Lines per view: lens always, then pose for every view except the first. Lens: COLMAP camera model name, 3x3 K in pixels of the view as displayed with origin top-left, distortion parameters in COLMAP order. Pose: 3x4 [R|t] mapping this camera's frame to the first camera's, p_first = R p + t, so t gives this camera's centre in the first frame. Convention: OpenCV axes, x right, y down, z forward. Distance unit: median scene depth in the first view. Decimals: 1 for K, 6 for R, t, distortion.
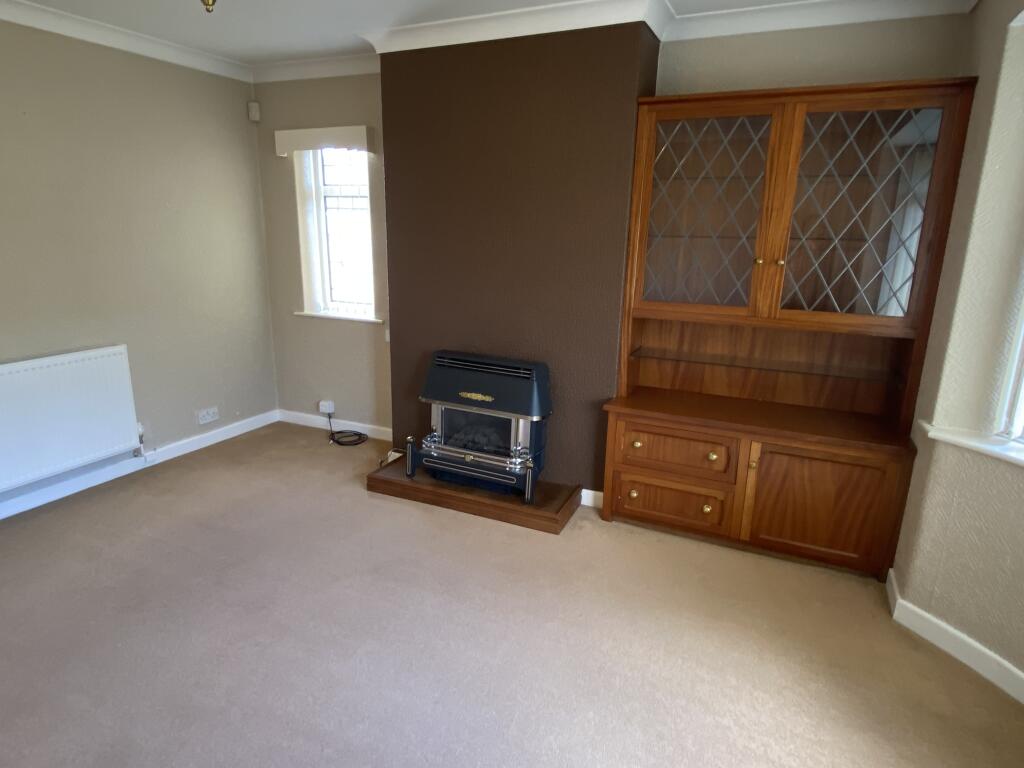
lens RADIAL K [[612.3, 0, 512.0], [0, 612.3, 384.0], [0, 0, 1]] dist [0.028165, -0.002554]
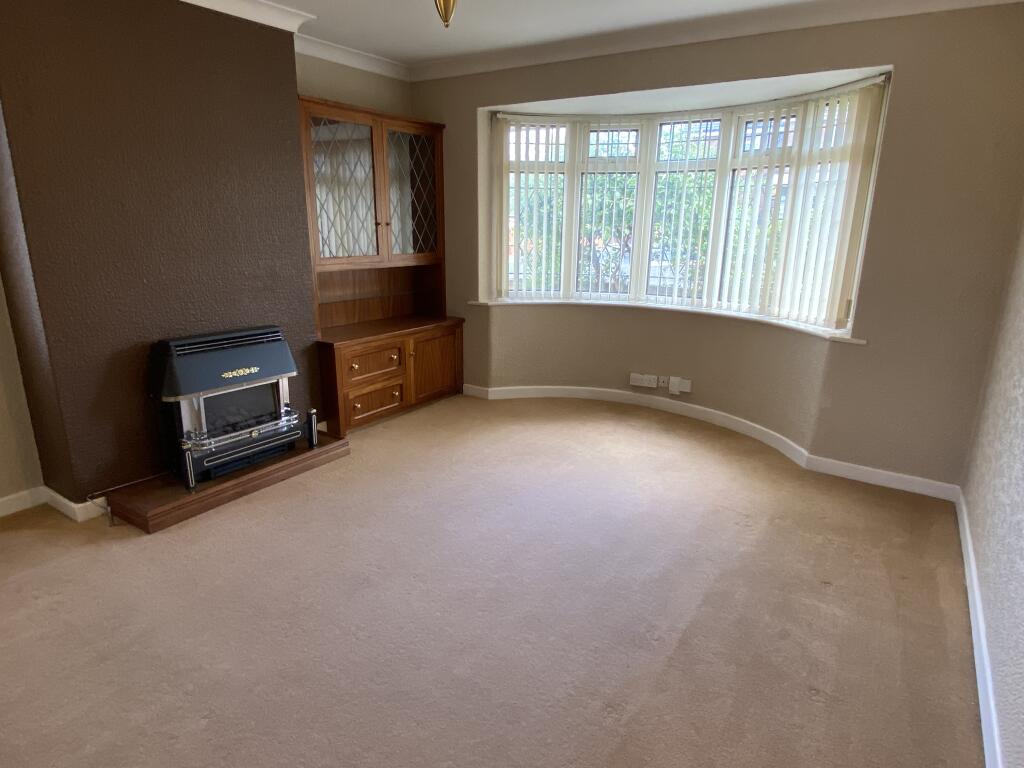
lens RADIAL K [[612.3, 0, 512.0], [0, 612.3, 384.0], [0, 0, 1]] dist [0.028165, -0.002554]
pose [[0.154535, -0.278491, 0.947925, -0.940532], [0.239786, 0.941336, 0.237465, -0.092569], [-0.958448, 0.190603, 0.212247, 0.387711]]
